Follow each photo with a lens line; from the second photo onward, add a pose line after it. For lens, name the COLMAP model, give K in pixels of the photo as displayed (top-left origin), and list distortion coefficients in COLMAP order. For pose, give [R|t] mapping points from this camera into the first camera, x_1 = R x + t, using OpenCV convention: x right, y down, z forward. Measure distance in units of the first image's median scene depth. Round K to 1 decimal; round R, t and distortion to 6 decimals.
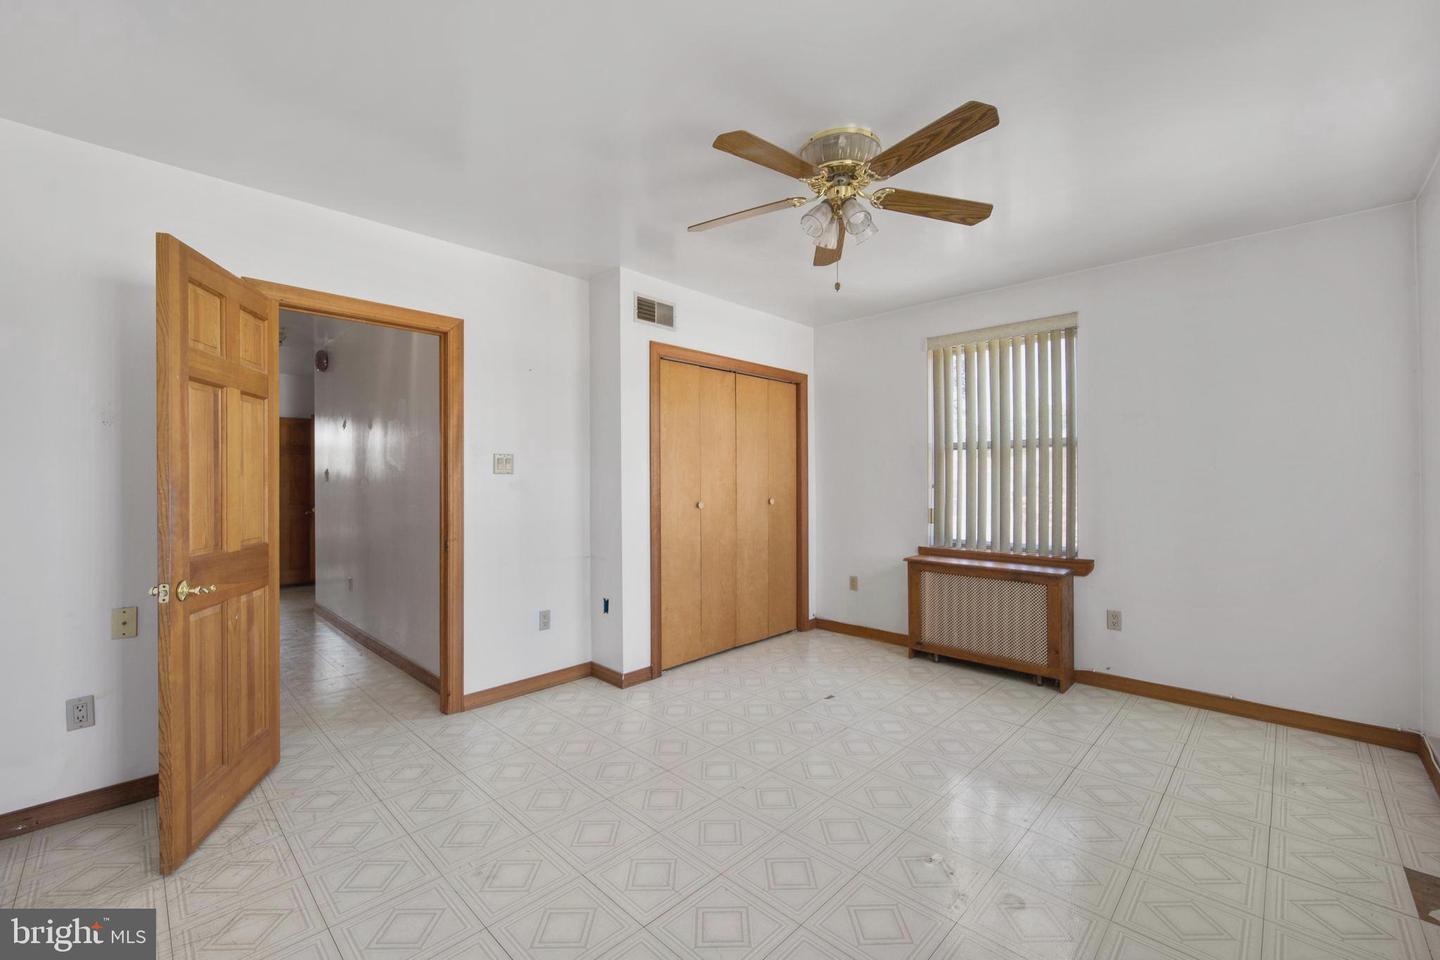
lens RADIAL K [[590.0, 0, 718.4], [0, 590.0, 479.1], [0, 0, 1]] dist [-0.006078, 0.001087]
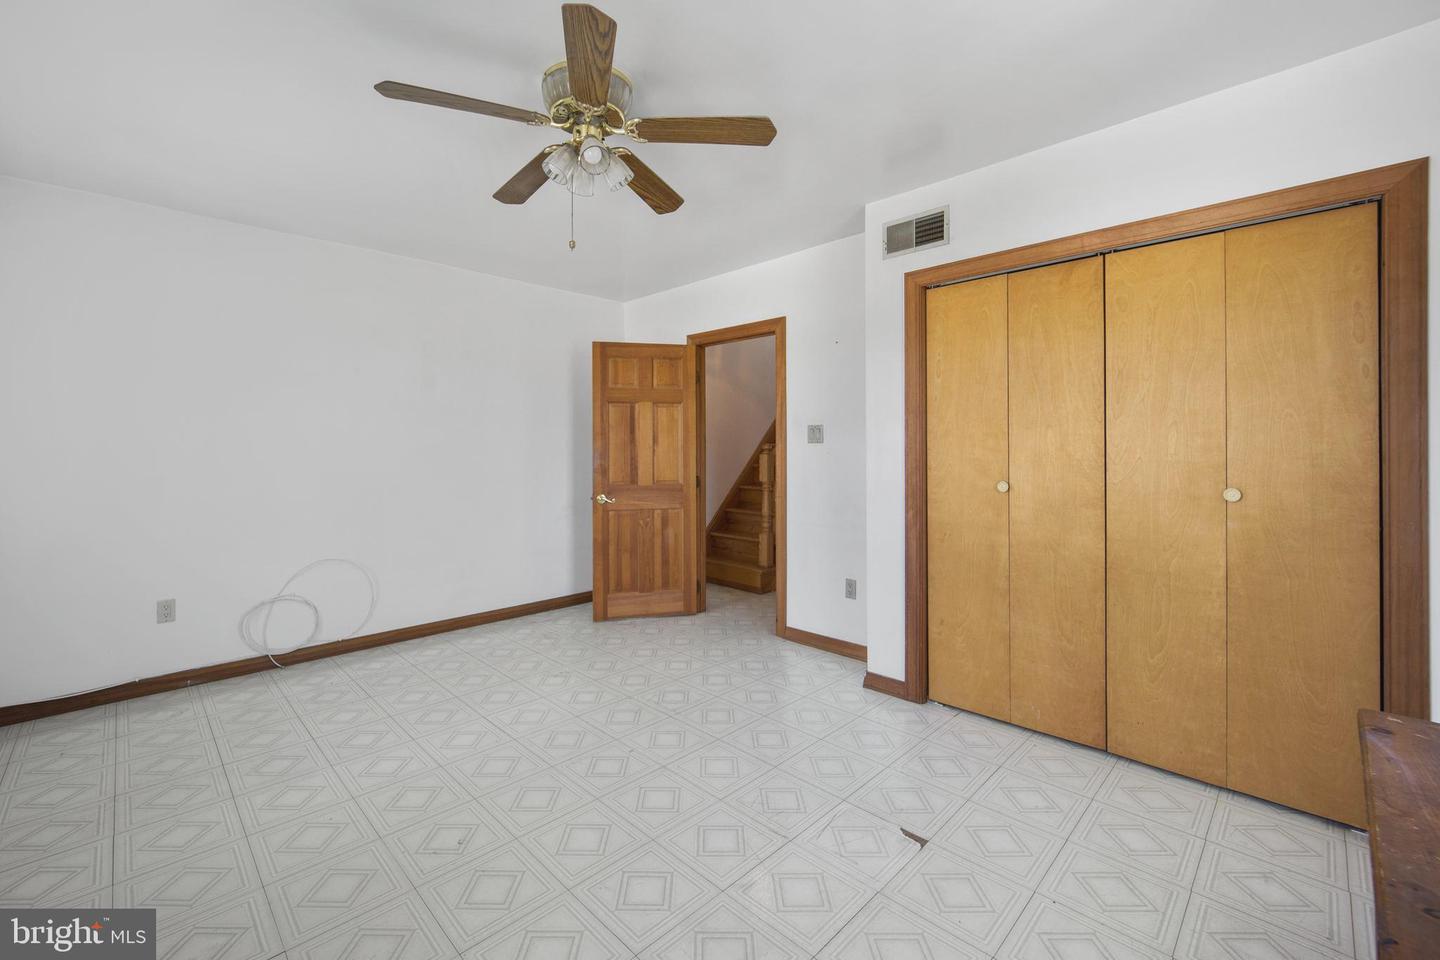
lens RADIAL K [[590.0, 0, 690.0], [0, 590.0, 450.6], [0, 0, 1]] dist [-0.006078, 0.001087]
pose [[-0.025503, 0.007396, -0.999647, 0.710844], [0.005317, 0.999959, 0.007262, -0.003970], [0.999661, -0.005130, -0.025541, 0.757456]]
